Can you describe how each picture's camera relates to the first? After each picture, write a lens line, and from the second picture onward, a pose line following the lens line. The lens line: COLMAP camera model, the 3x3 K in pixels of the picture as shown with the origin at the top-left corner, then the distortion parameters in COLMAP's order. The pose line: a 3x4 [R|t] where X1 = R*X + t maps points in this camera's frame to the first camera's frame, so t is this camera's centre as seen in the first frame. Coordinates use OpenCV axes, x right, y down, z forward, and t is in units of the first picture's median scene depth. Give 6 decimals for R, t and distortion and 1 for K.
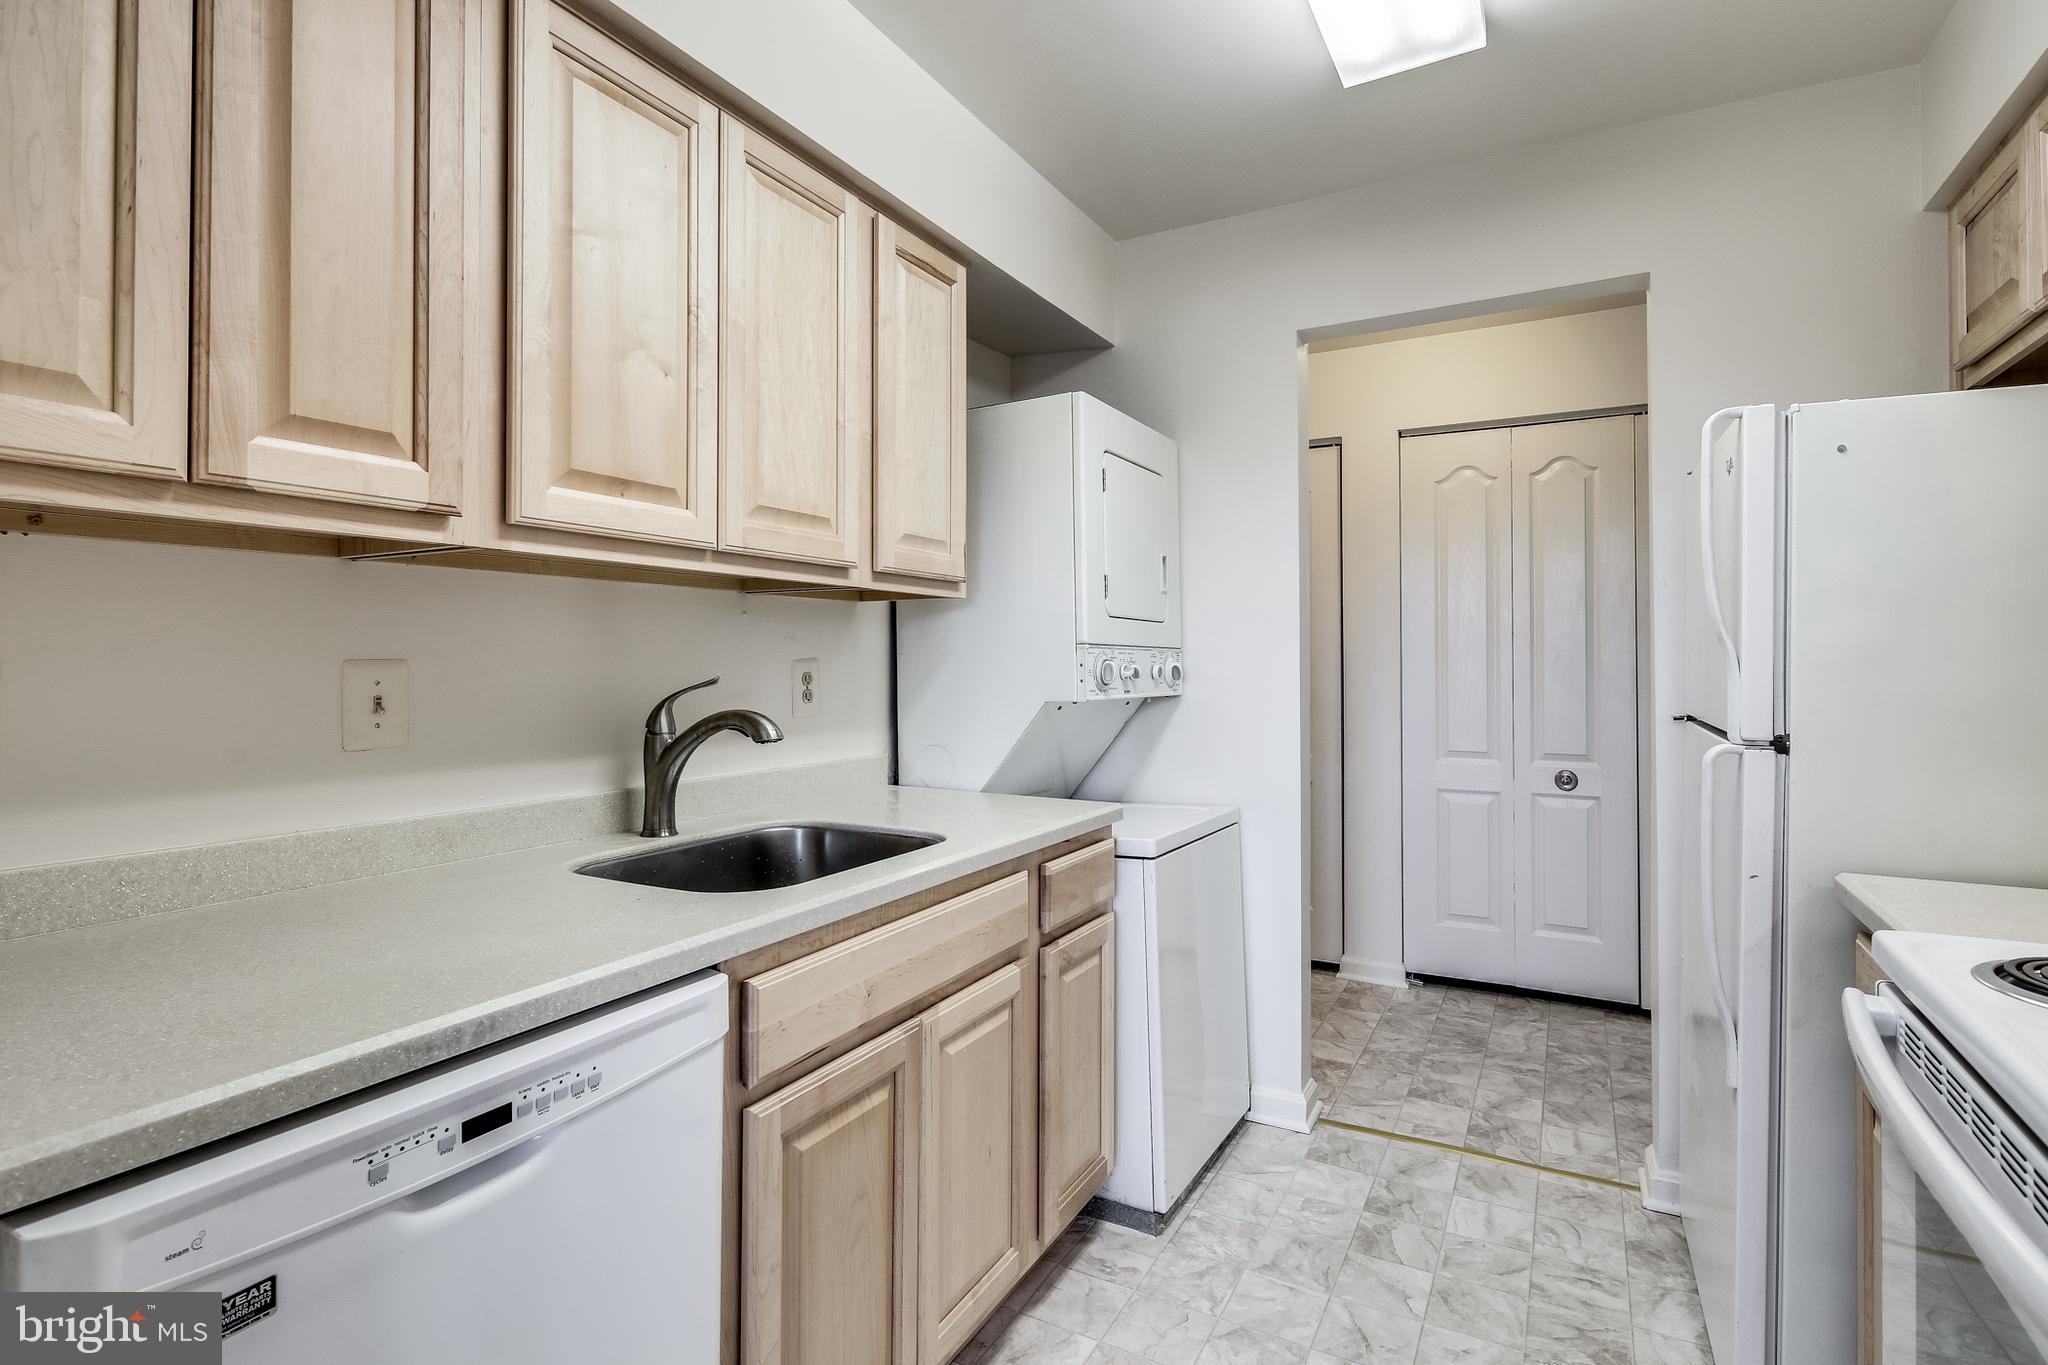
lens RADIAL K [[1007.3, 0, 1020.8], [0, 1007.3, 651.0], [0, 0, 1]] dist [0.002419, -0.005746]
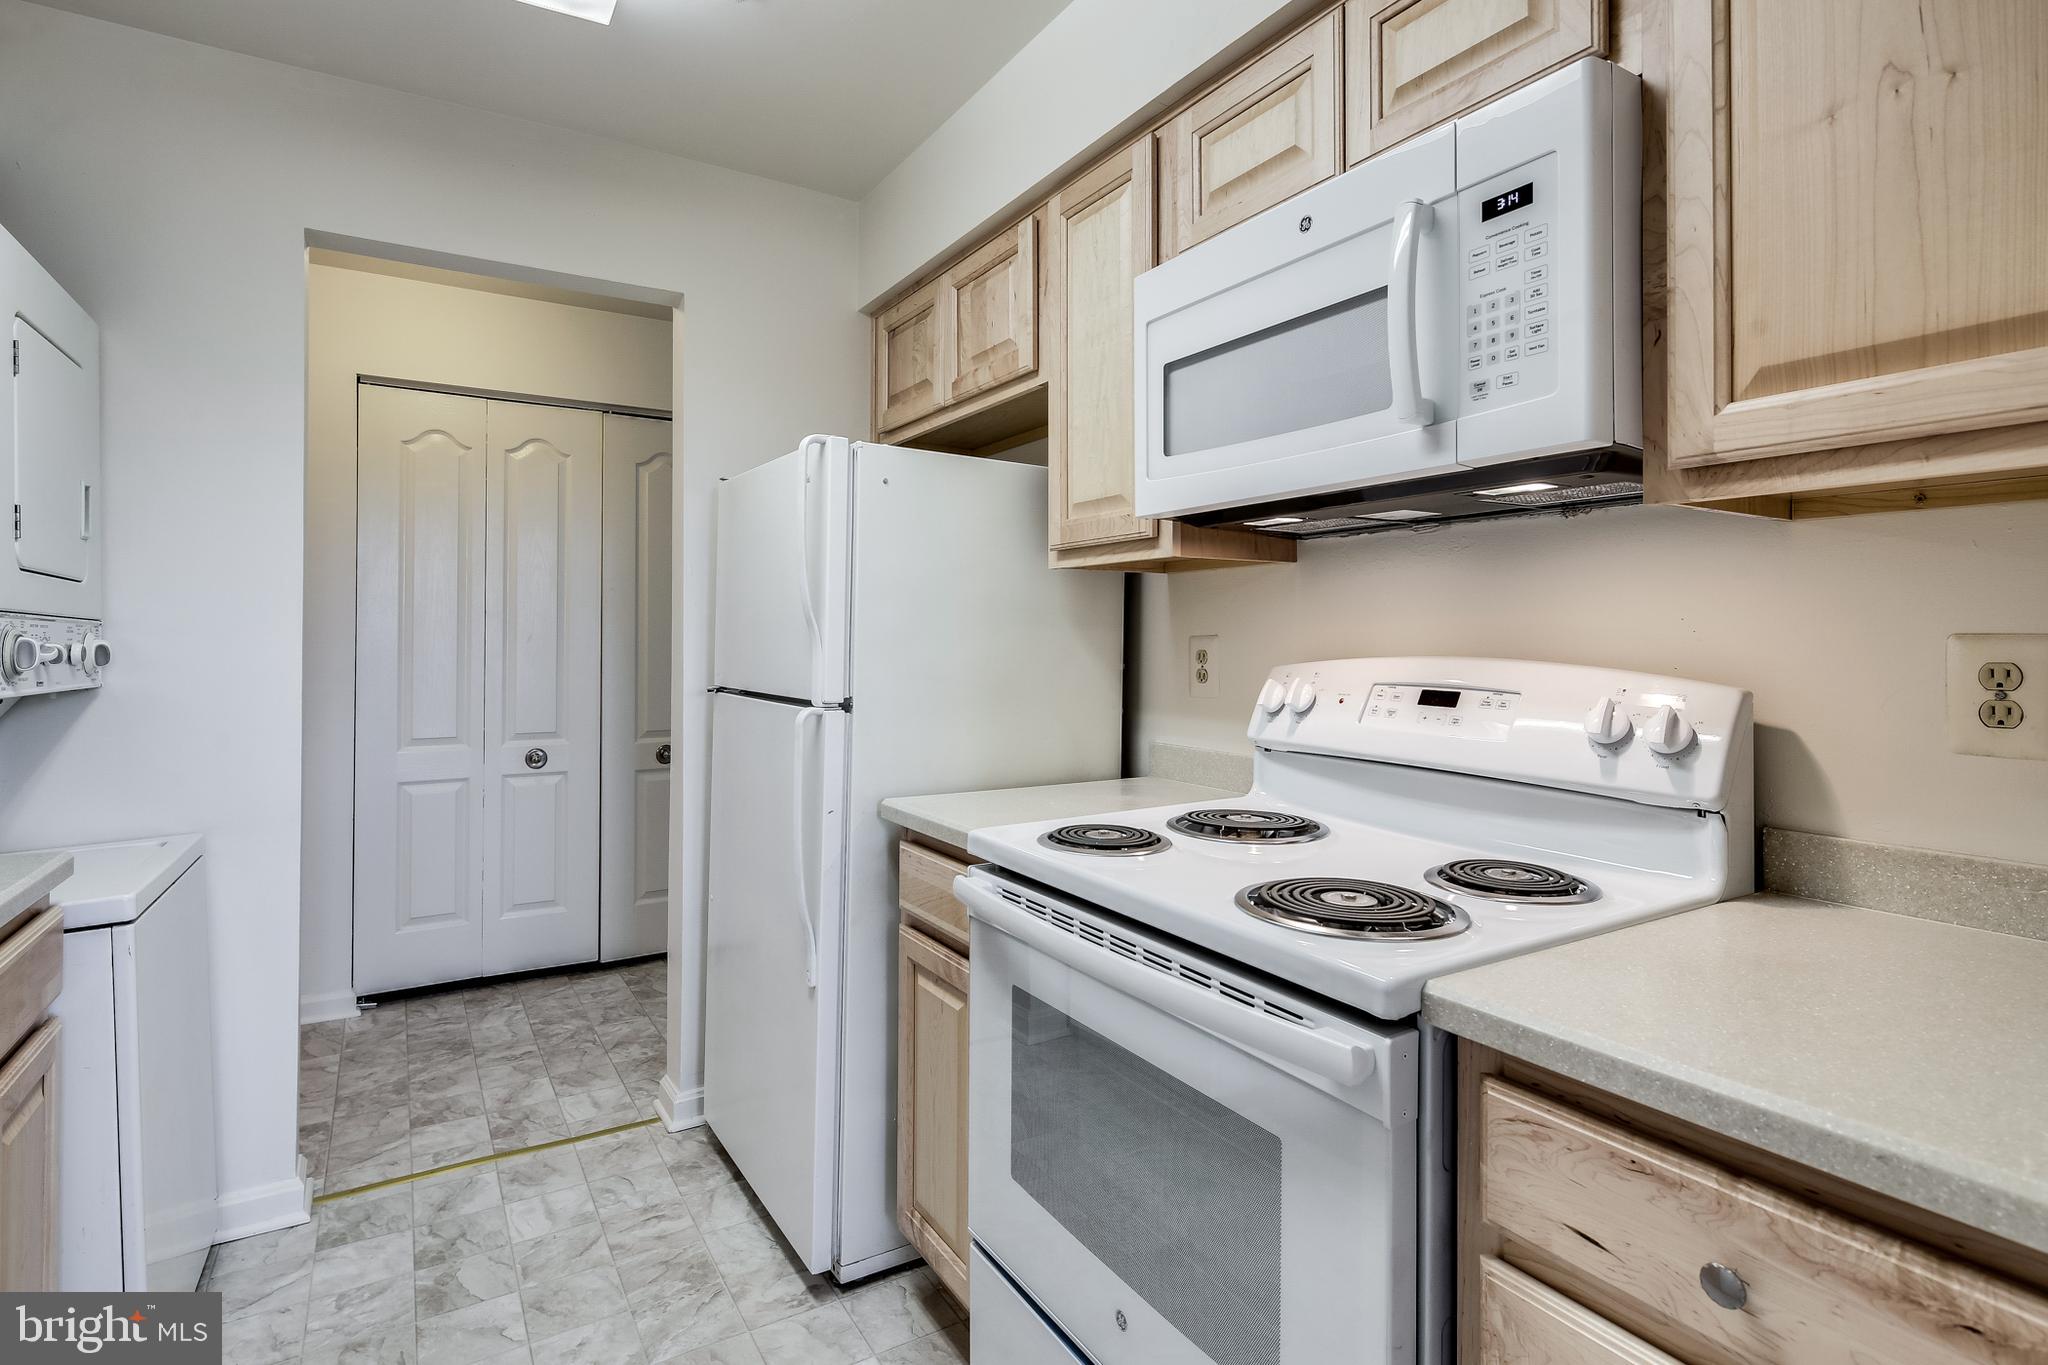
lens RADIAL K [[1007.3, 0, 1029.1], [0, 1007.3, 633.3], [0, 0, 1]] dist [0.002419, -0.005746]
pose [[0.482928, 0.009808, 0.875605, -0.195878], [-0.010380, 0.999931, -0.005475, 0.004803], [-0.875598, -0.006445, 0.482997, 0.138669]]
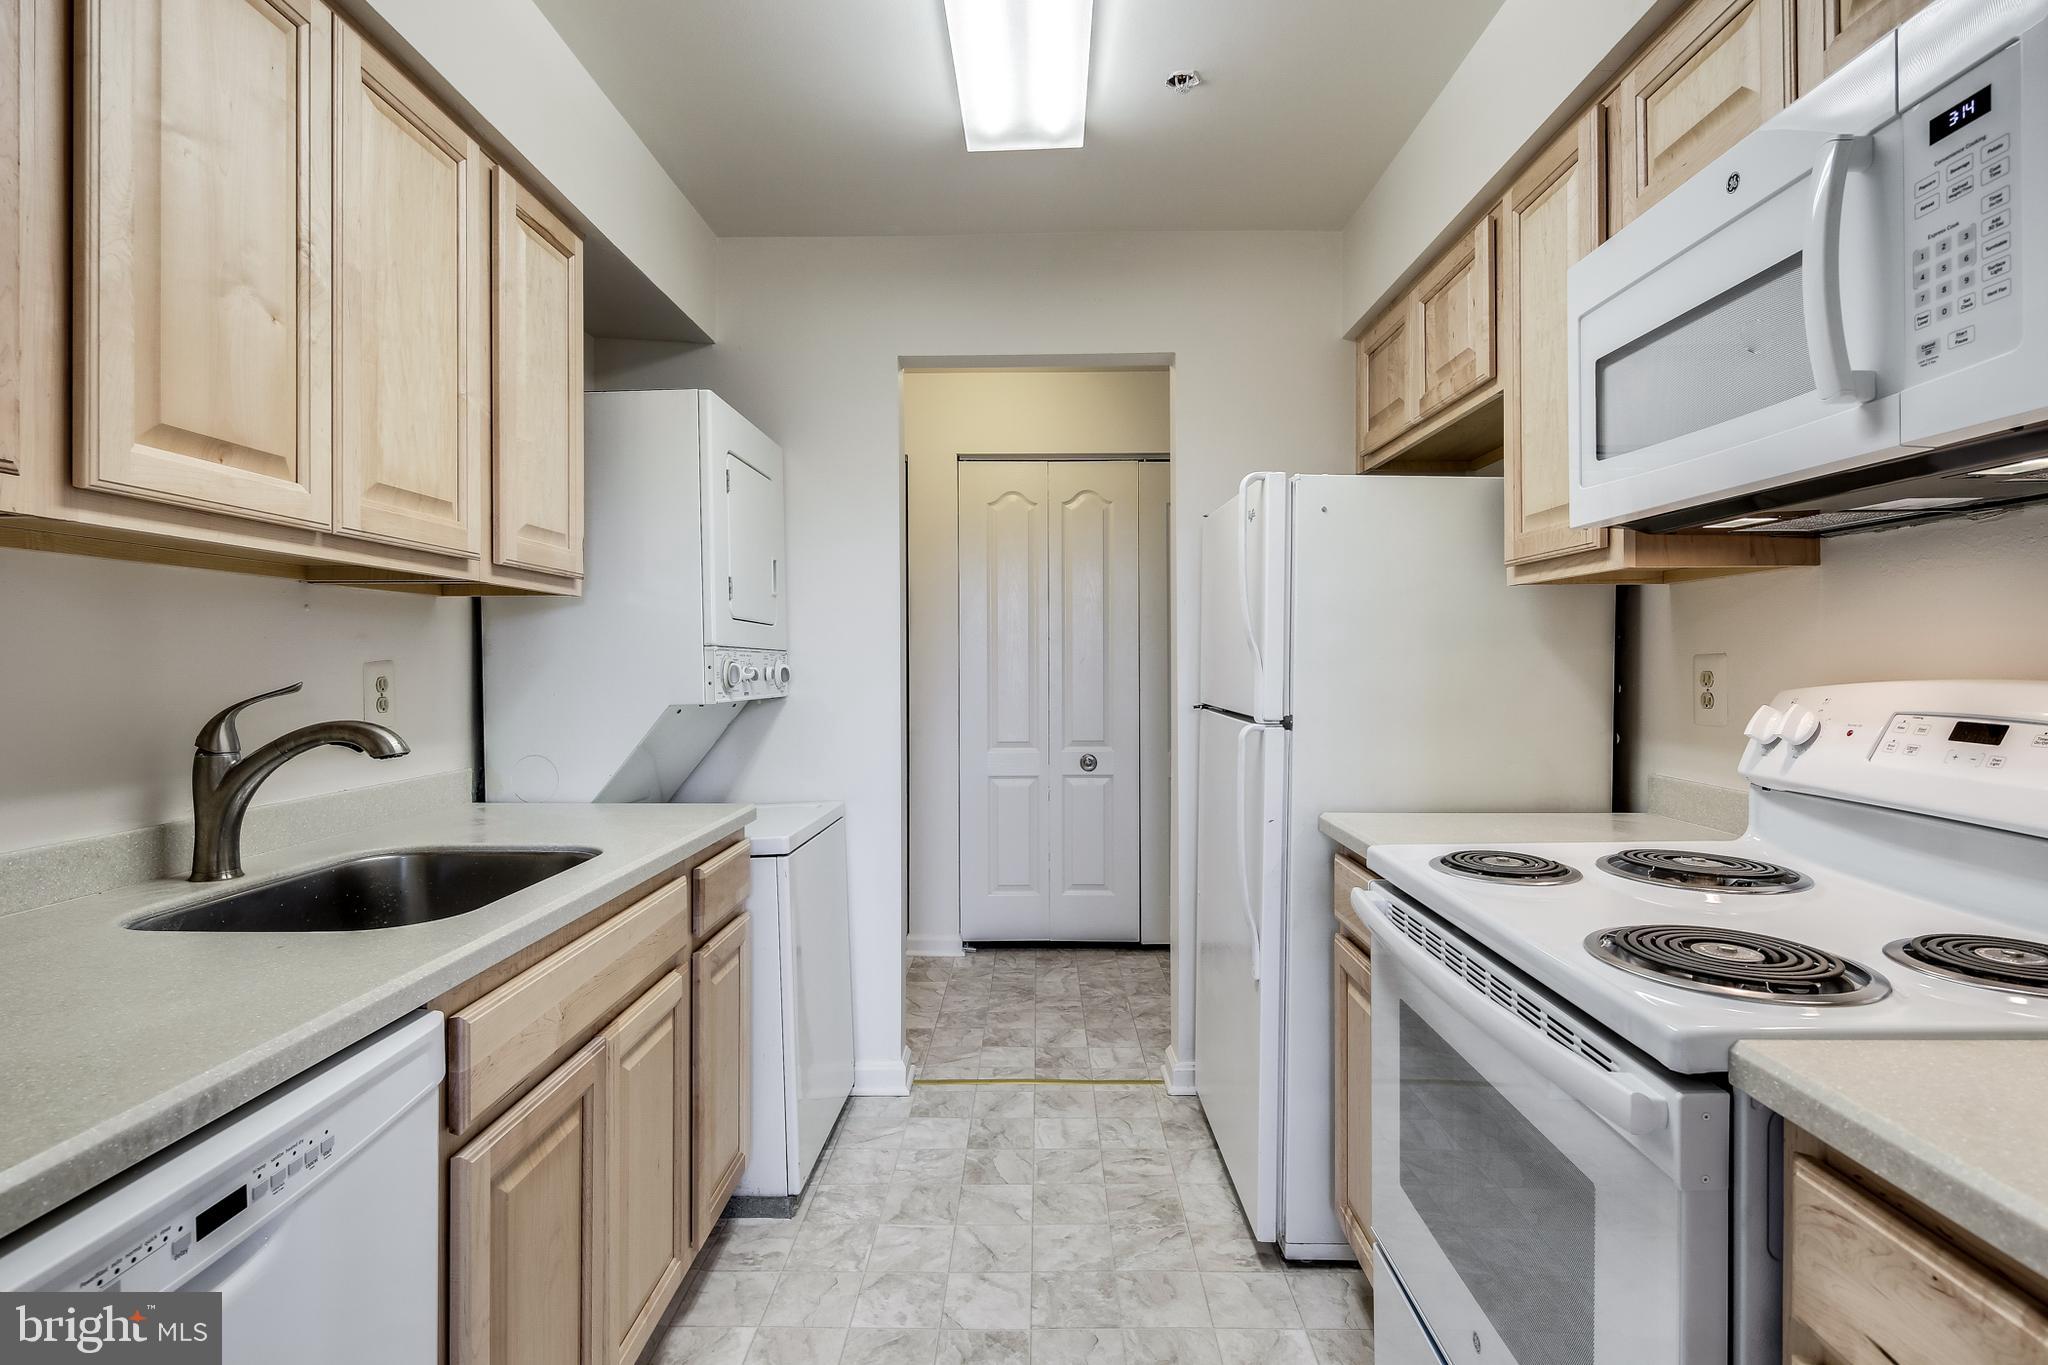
lens RADIAL K [[1007.3, 0, 1039.9], [0, 1007.3, 665.6], [0, 0, 1]] dist [0.002419, -0.005746]
pose [[0.875280, -0.003646, 0.483603, -0.154120], [-0.002039, 0.999935, 0.011230, 0.000537], [-0.483613, -0.010816, 0.875215, -0.026416]]
